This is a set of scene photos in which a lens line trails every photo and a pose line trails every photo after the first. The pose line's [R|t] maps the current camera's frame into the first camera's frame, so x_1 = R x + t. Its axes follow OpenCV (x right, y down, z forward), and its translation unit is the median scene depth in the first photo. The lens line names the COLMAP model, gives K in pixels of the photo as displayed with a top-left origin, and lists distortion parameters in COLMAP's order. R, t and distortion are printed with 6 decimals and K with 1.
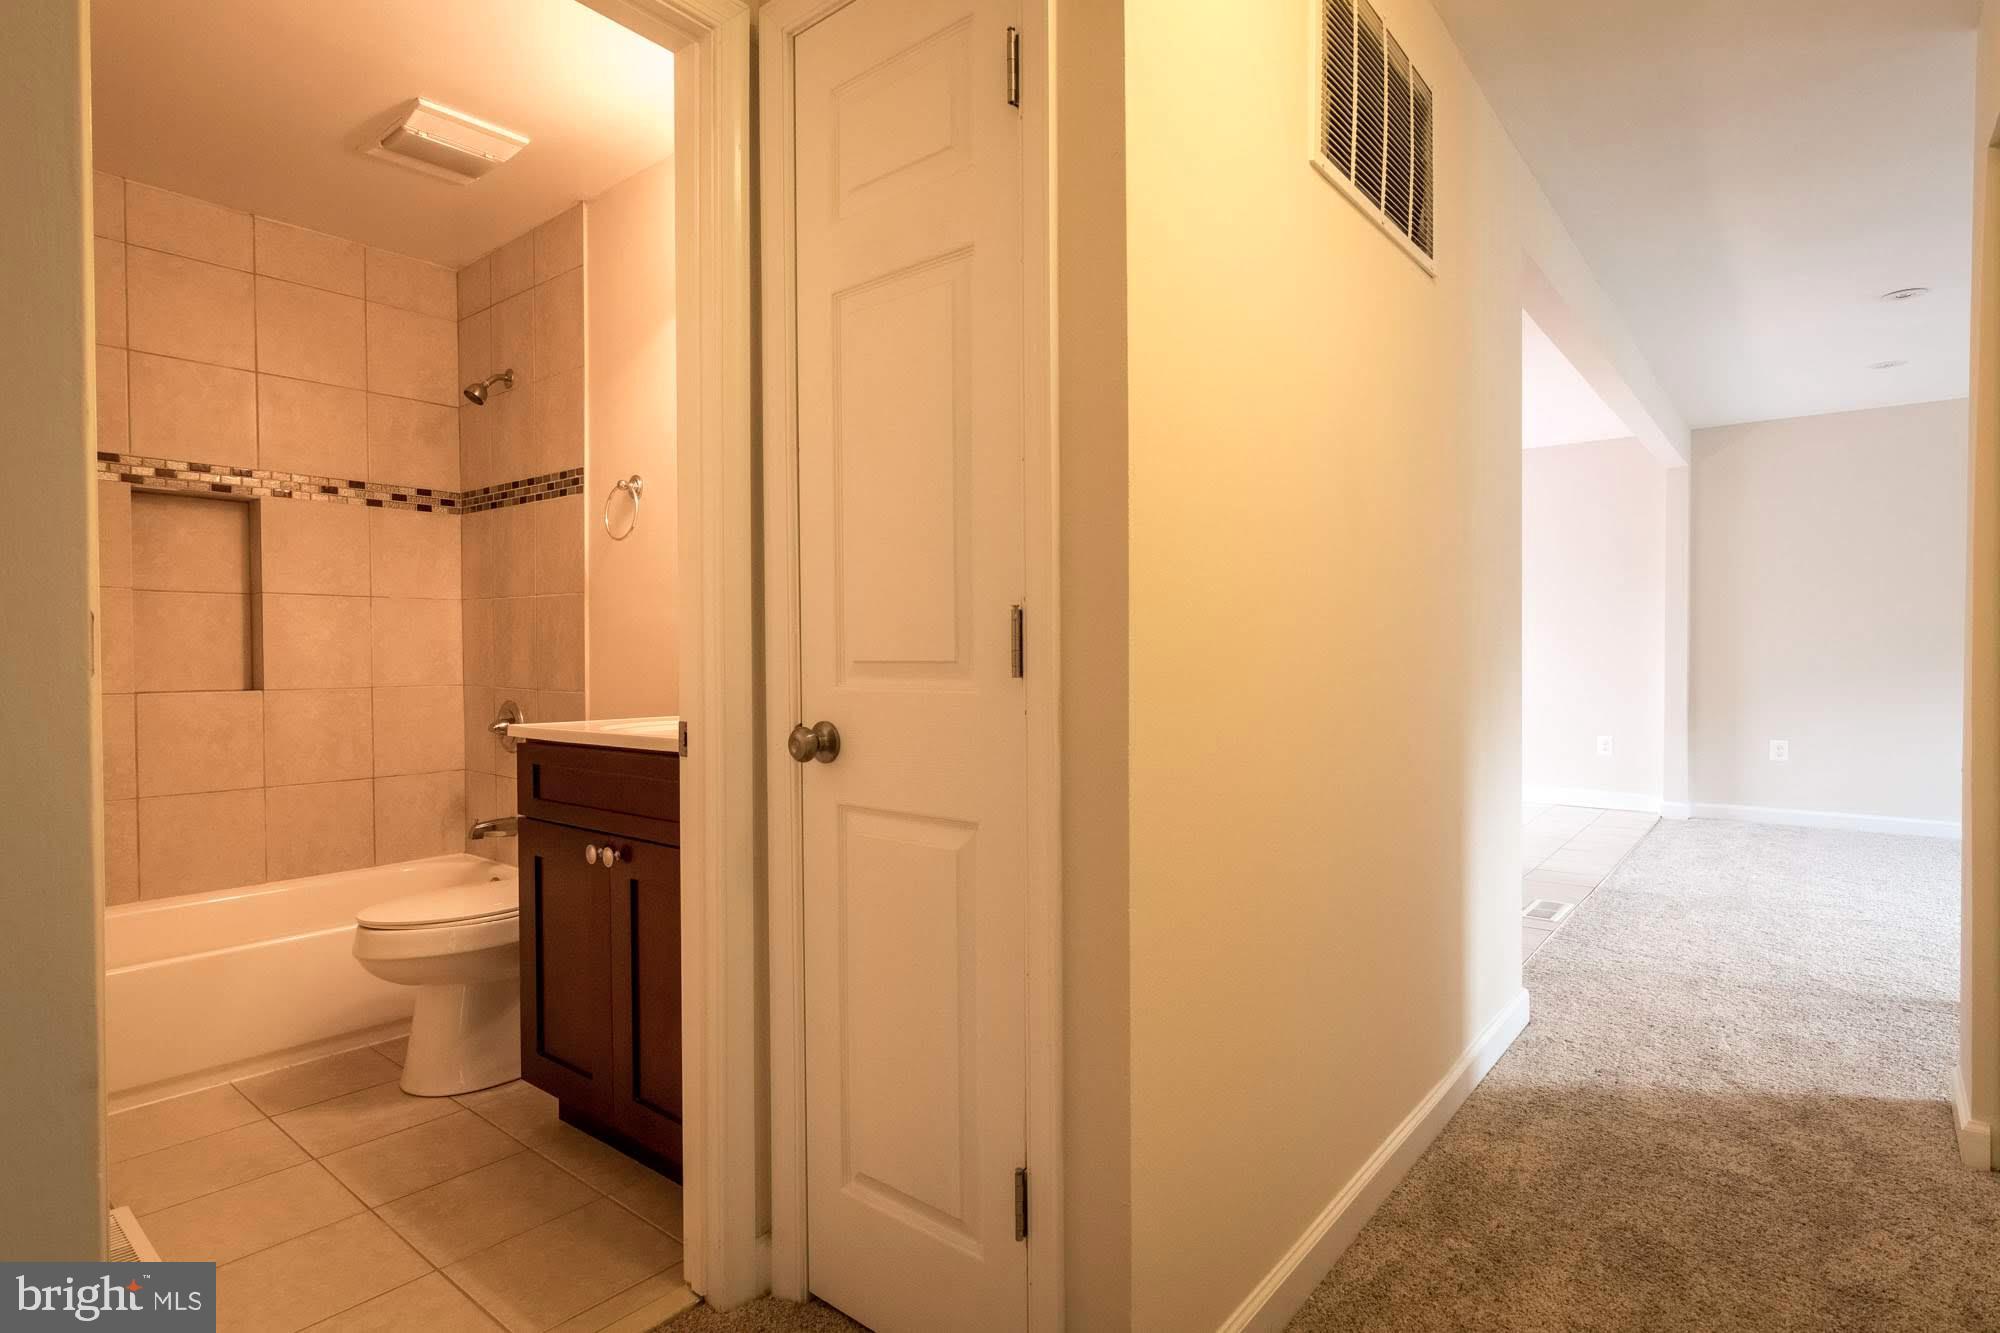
lens RADIAL K [[1018.1, 0, 1010.8], [0, 1018.1, 673.9], [0, 0, 1]] dist [-0.002113, 0.003953]
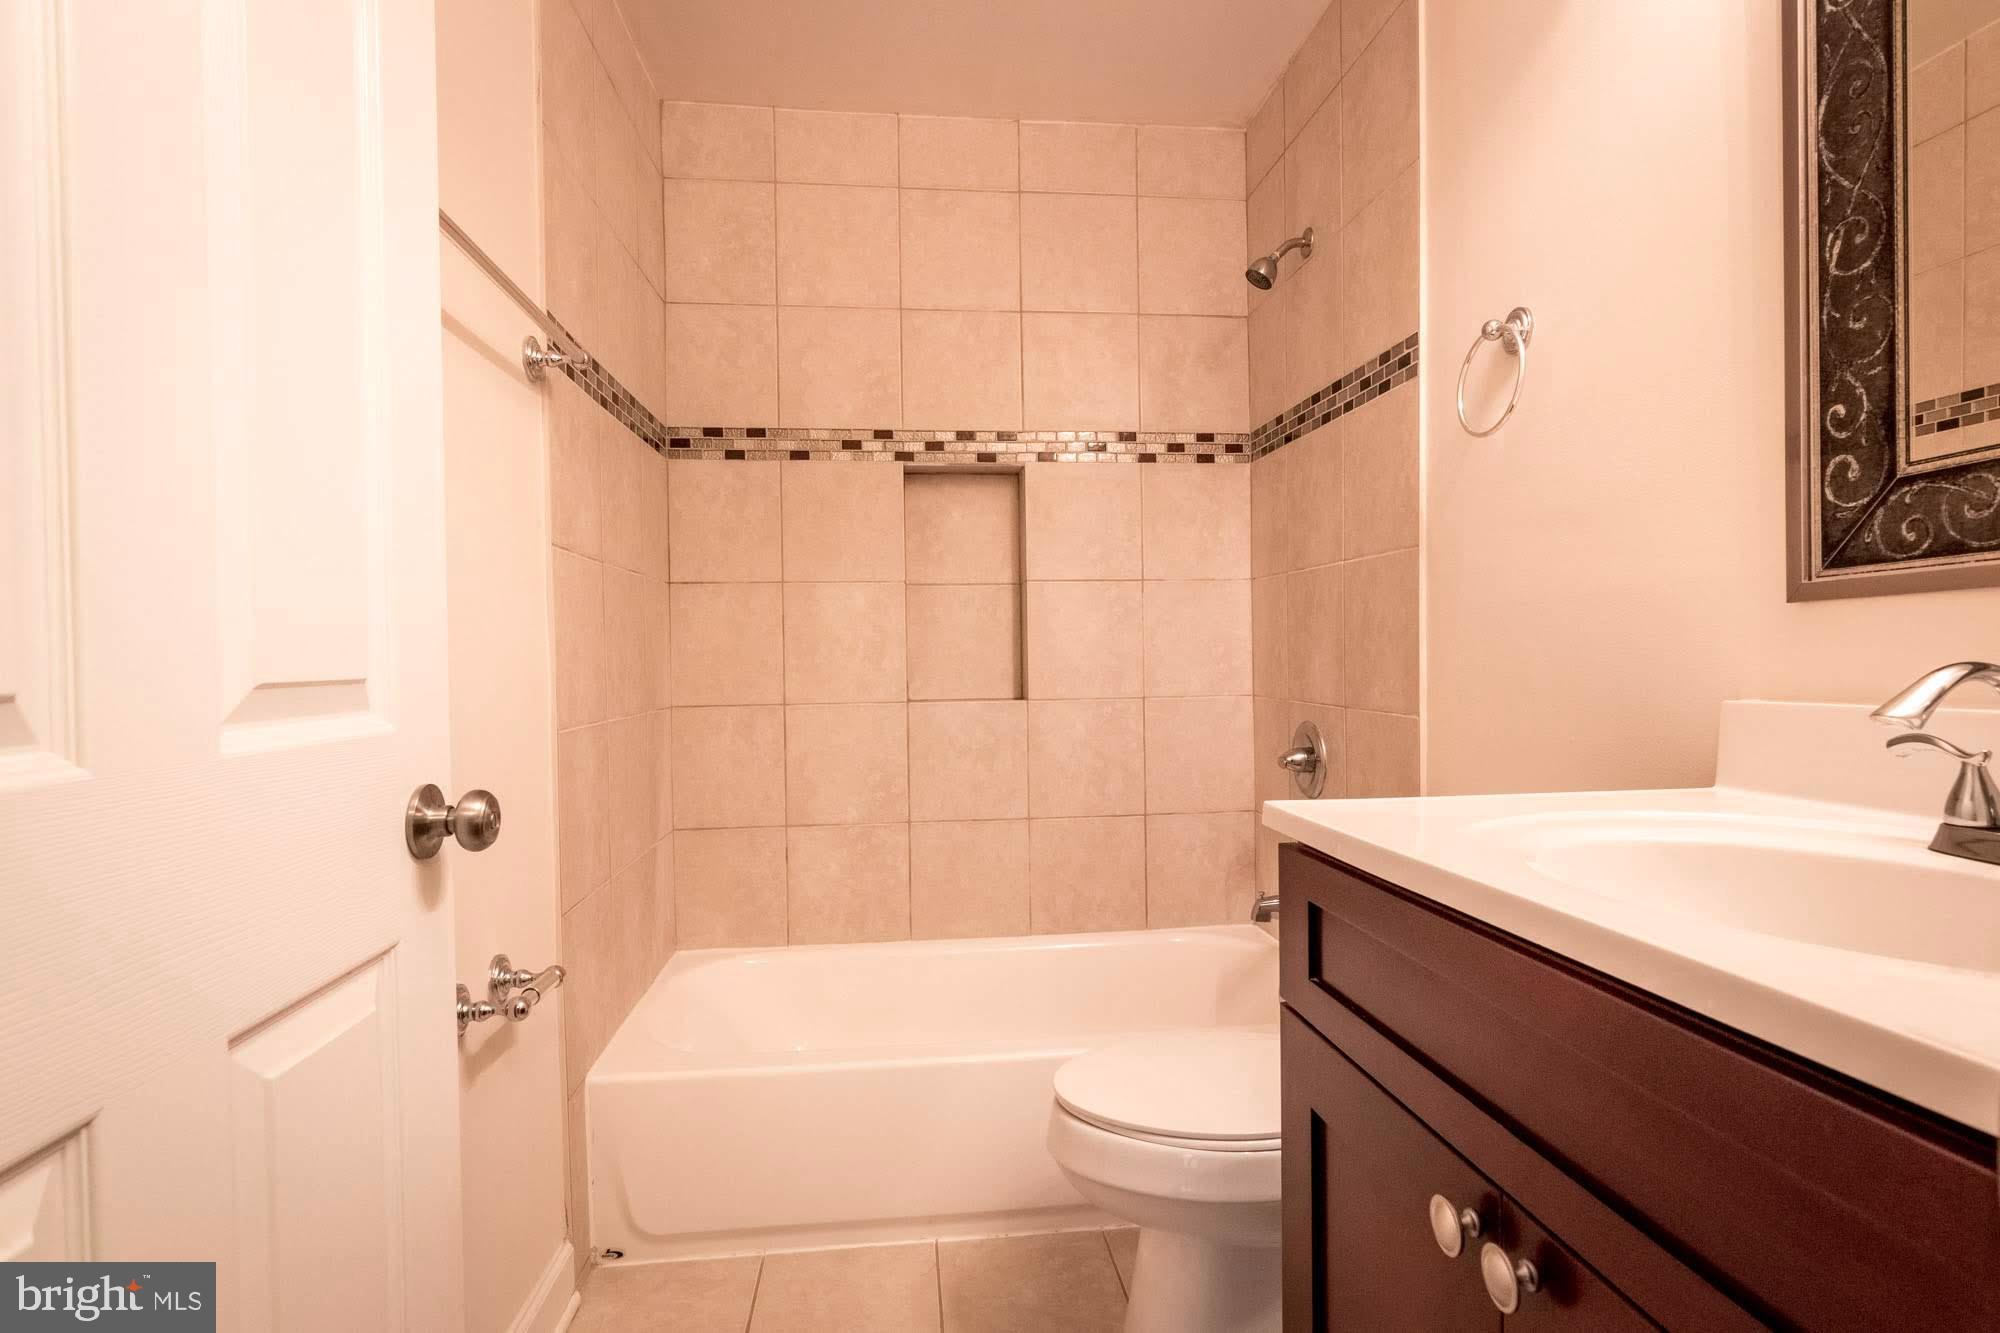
lens RADIAL K [[1018.1, 0, 1007.1], [0, 1018.1, 670.5], [0, 0, 1]] dist [-0.002113, 0.003953]
pose [[0.712767, 0.003223, -0.701393, -0.170223], [-0.001536, 0.999994, 0.003034, -0.010041], [0.701399, -0.001085, 0.712768, 0.400521]]
